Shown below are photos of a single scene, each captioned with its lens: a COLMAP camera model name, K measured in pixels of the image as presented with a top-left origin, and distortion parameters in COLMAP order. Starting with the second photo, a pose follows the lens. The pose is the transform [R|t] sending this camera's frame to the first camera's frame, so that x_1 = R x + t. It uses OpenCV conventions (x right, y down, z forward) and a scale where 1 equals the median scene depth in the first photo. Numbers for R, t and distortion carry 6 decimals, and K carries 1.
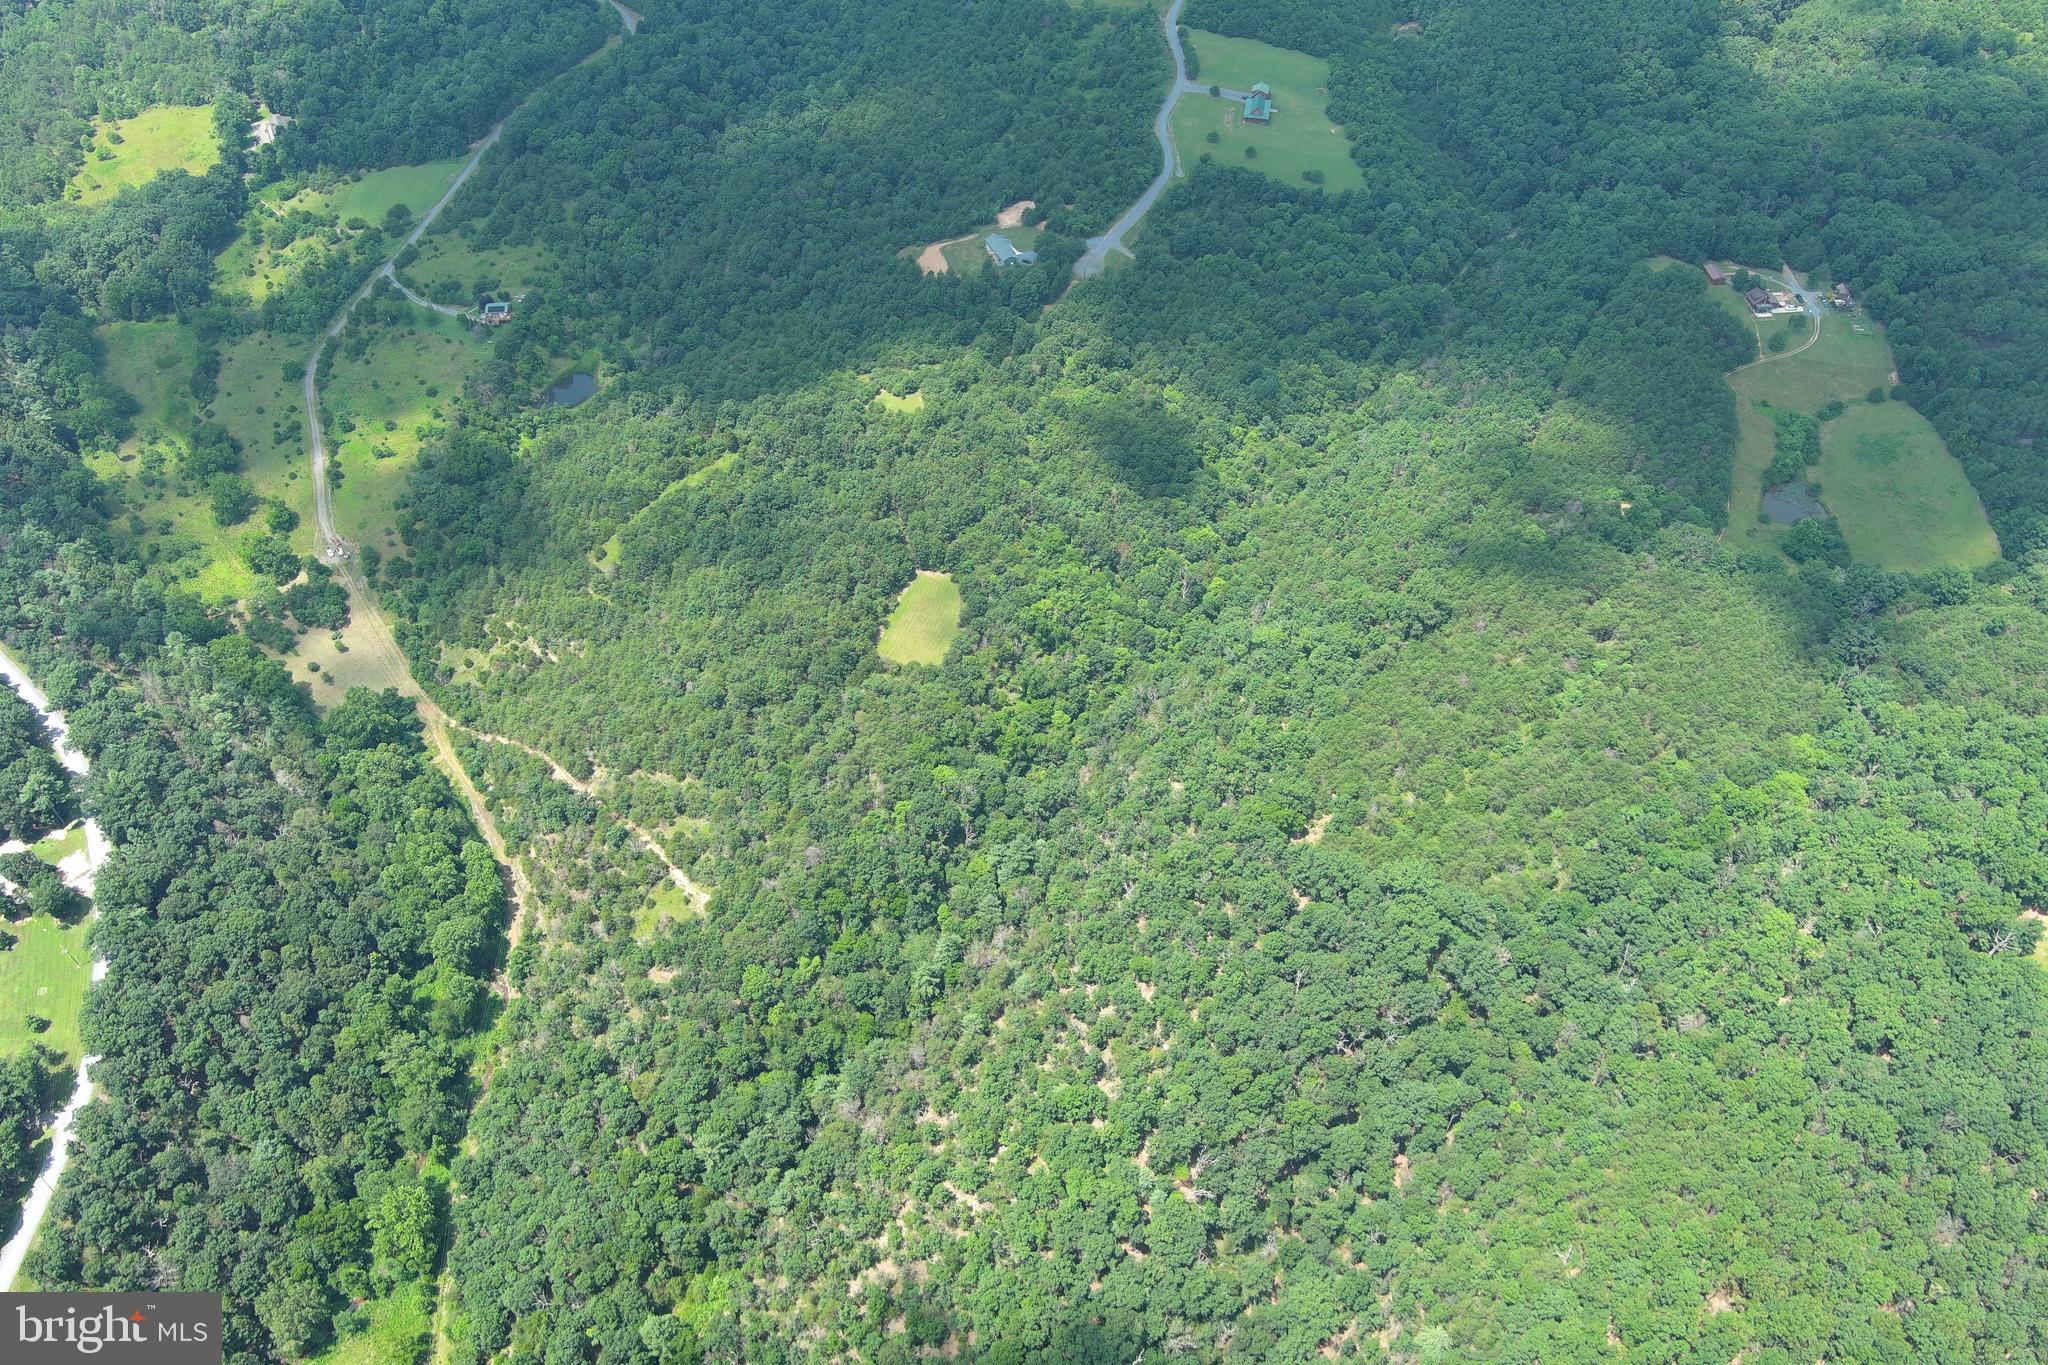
lens RADIAL K [[1599.1, 0, 1021.0], [0, 1599.1, 682.0], [0, 0, 1]] dist [0.022691, -0.016808]
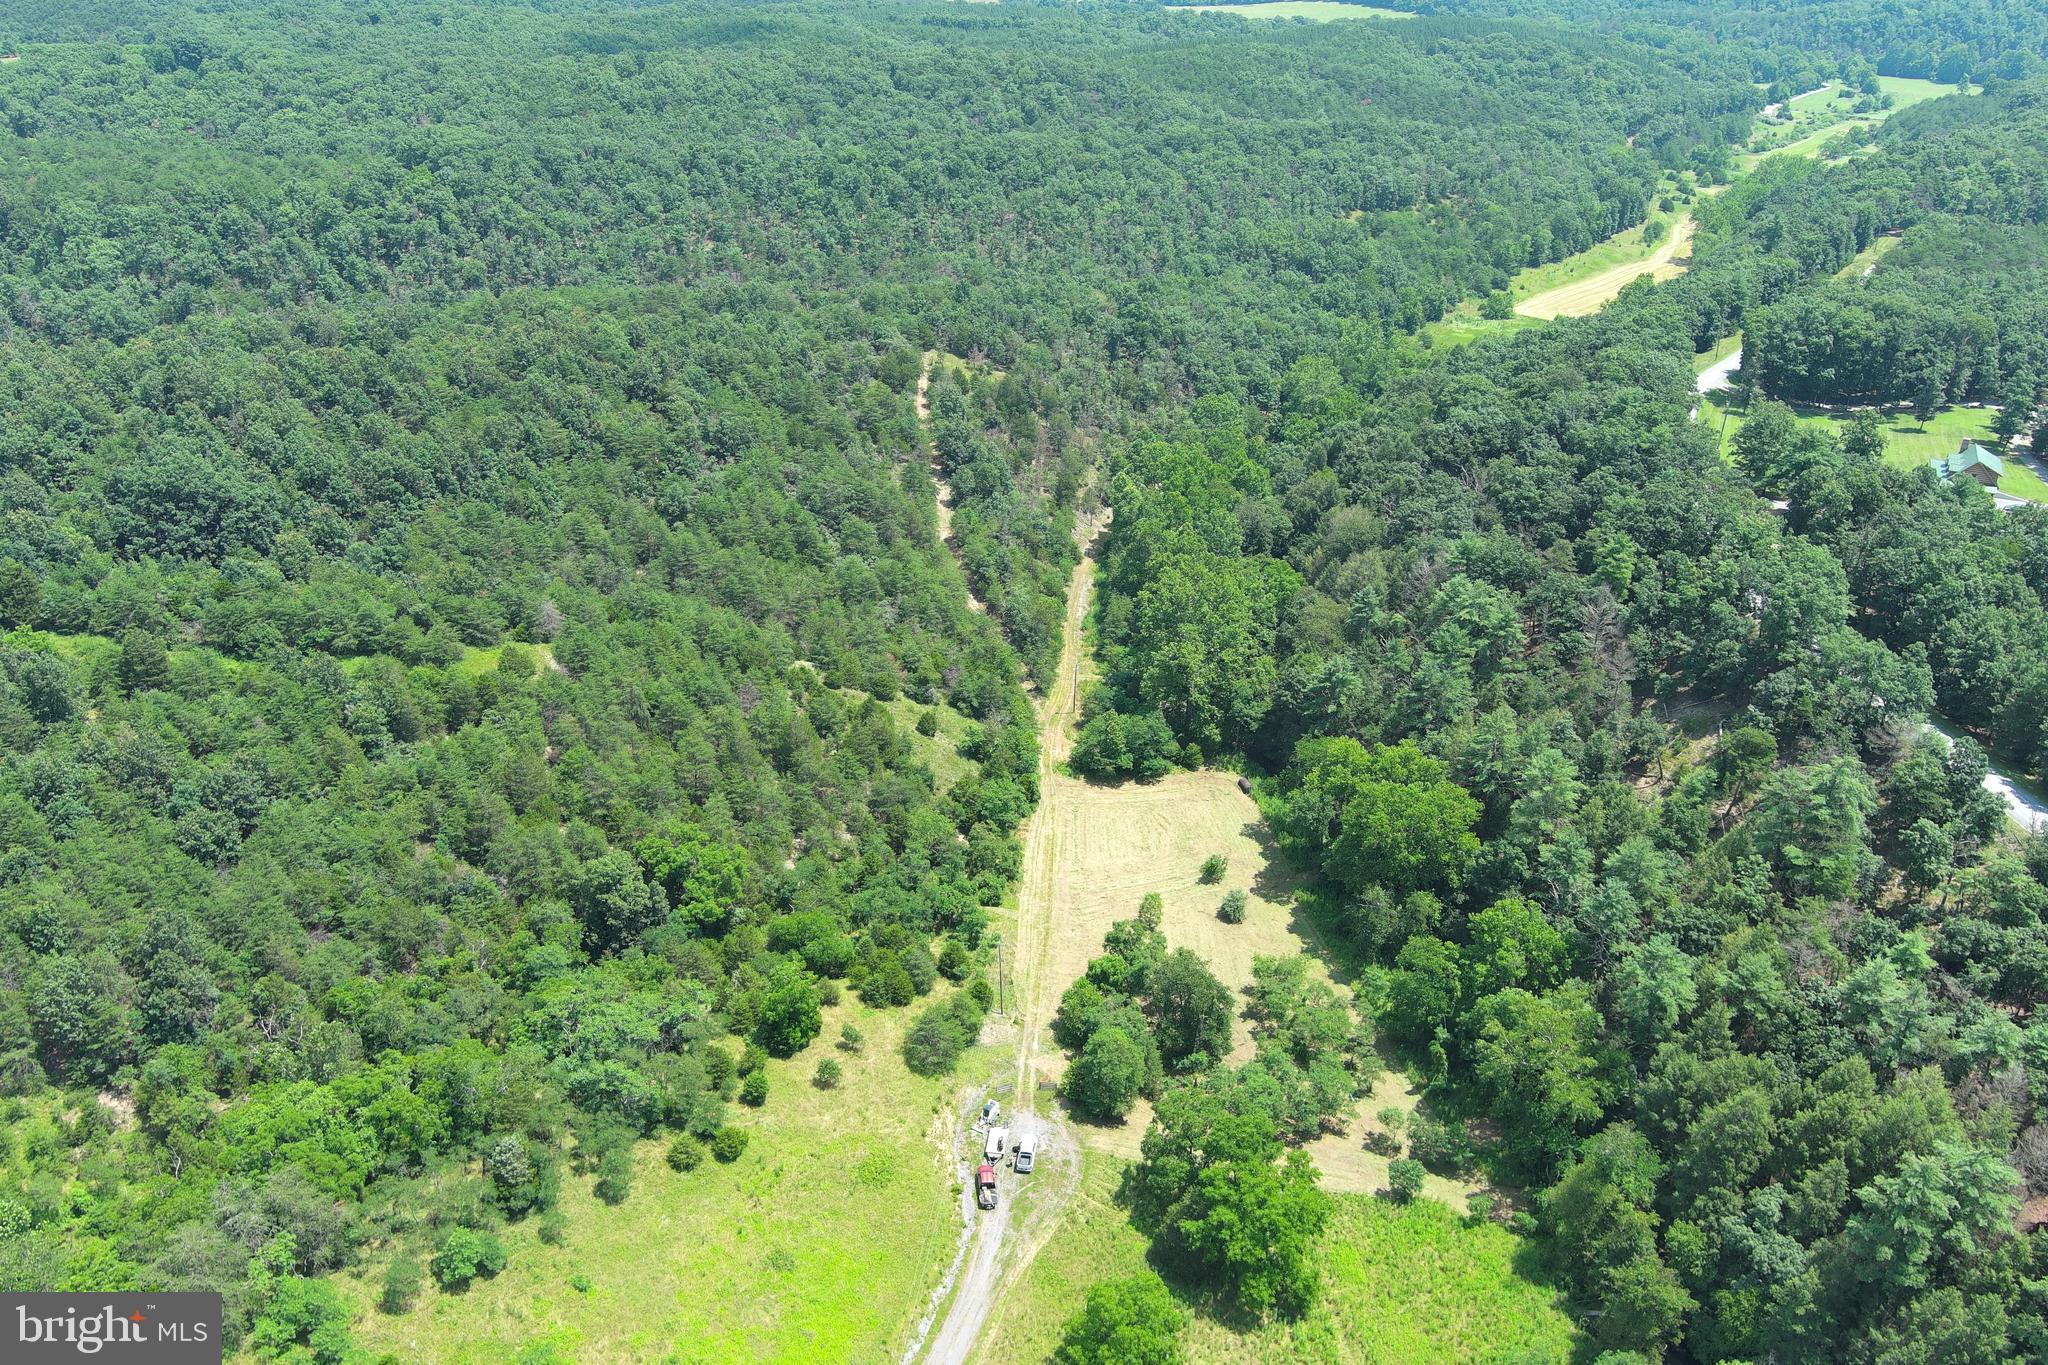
lens RADIAL K [[1587.1, 0, 1025.6], [0, 1587.1, 687.6], [0, 0, 1]] dist [0.019747, -0.011006]
pose [[-0.785006, -0.299393, 0.542337, -0.597230], [0.439716, 0.347383, 0.828236, -0.359158], [-0.436367, 0.888645, -0.141050, 1.045159]]
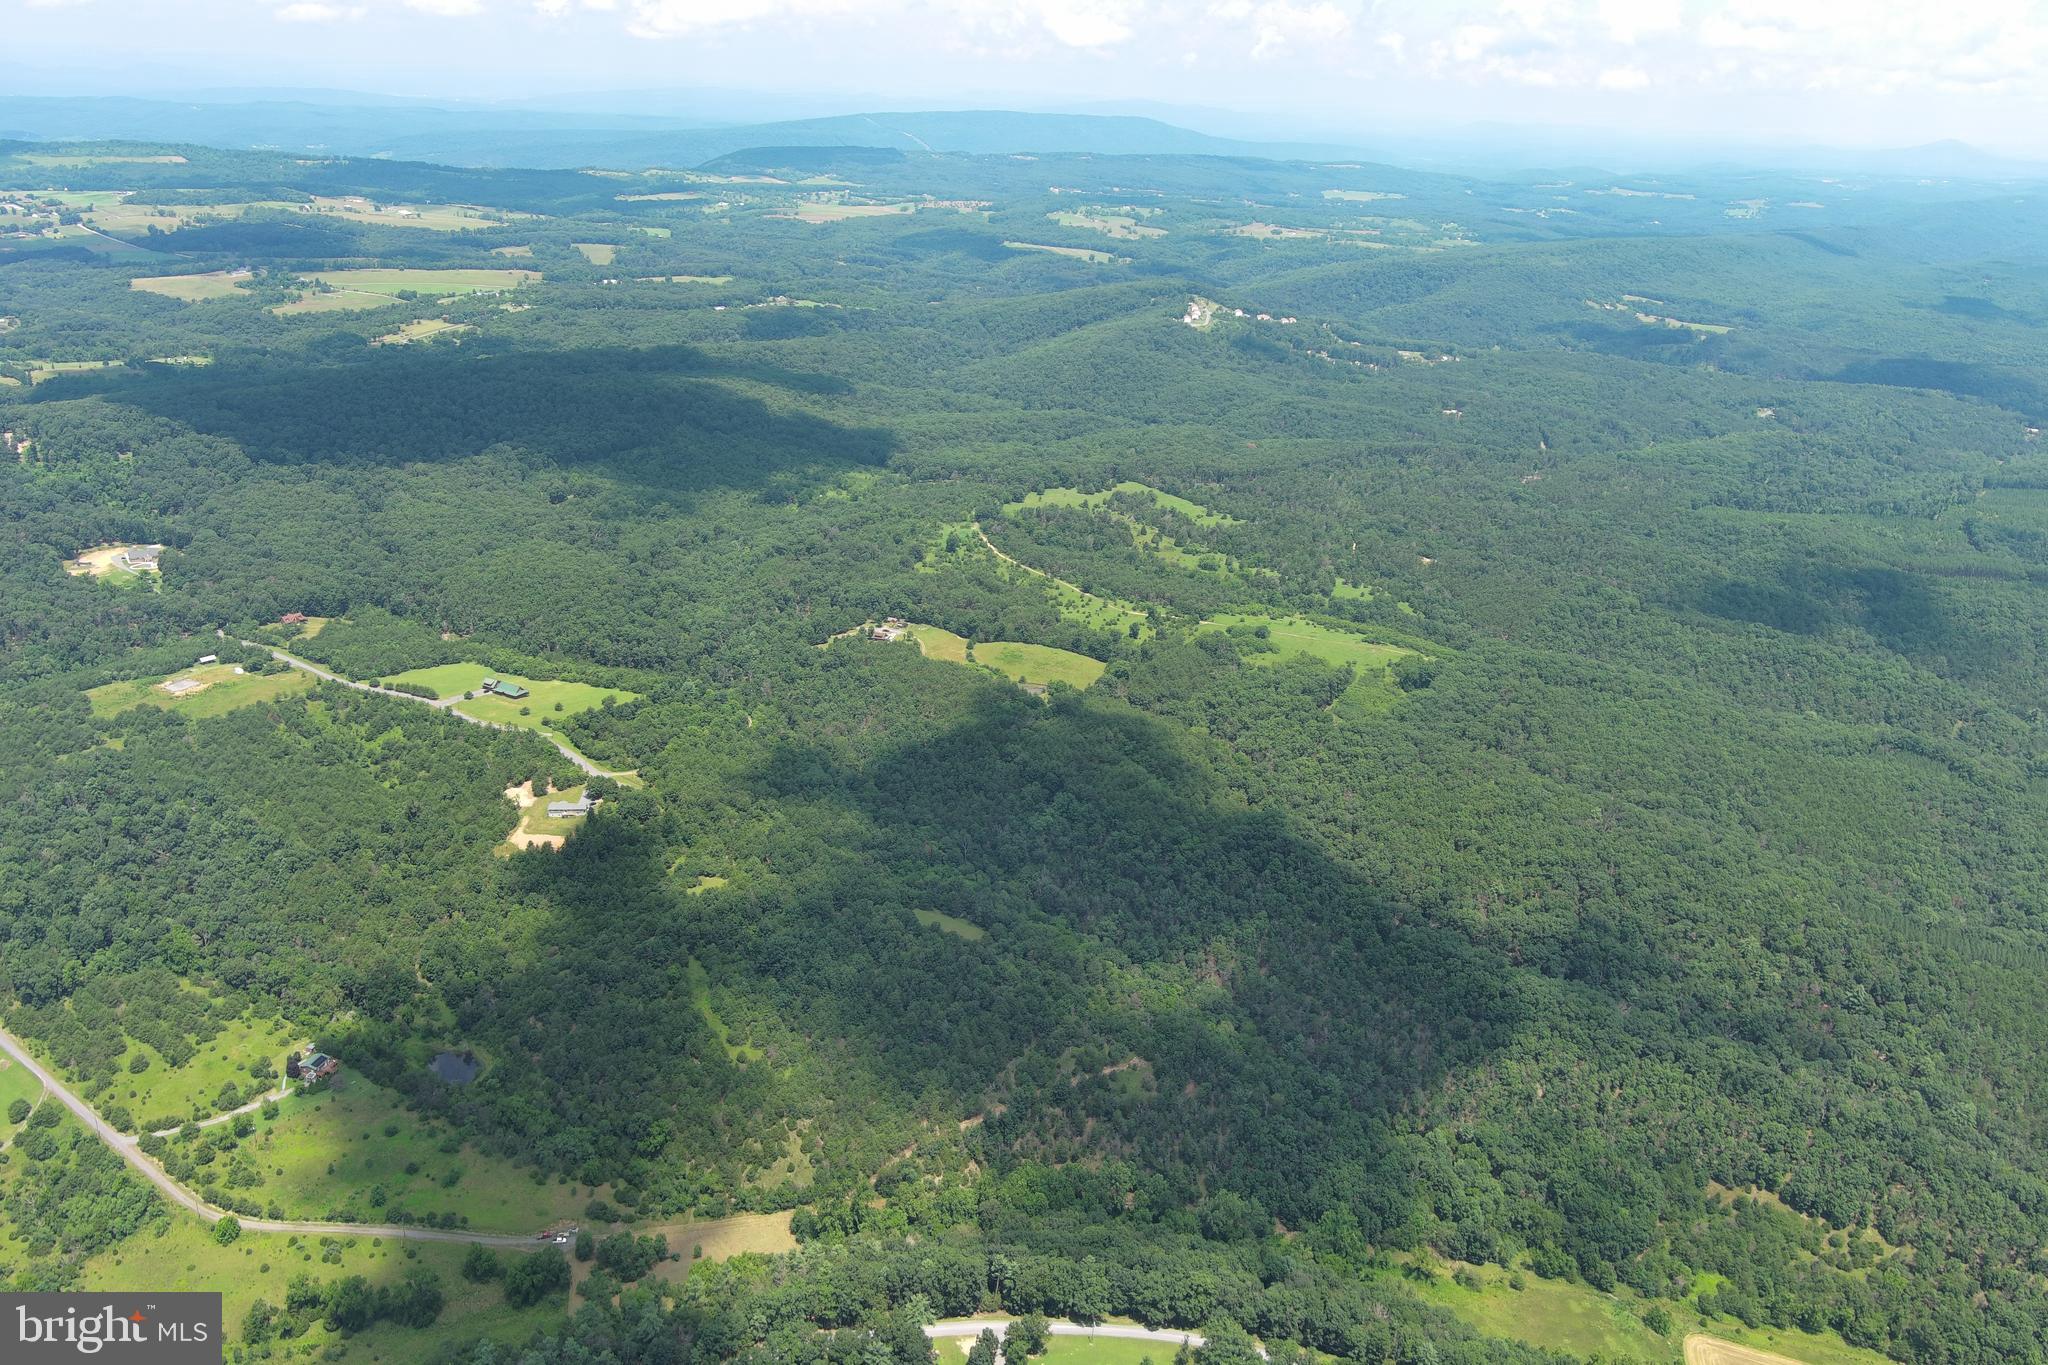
lens RADIAL K [[1584.5, 0, 1026.2], [0, 1584.5, 686.1], [0, 0, 1]] dist [0.022870, -0.017633]
pose [[0.314954, -0.327784, 0.890708, -1.167163], [0.655496, 0.753819, 0.045625, -0.206612], [-0.686388, 0.569486, 0.452280, 0.204497]]
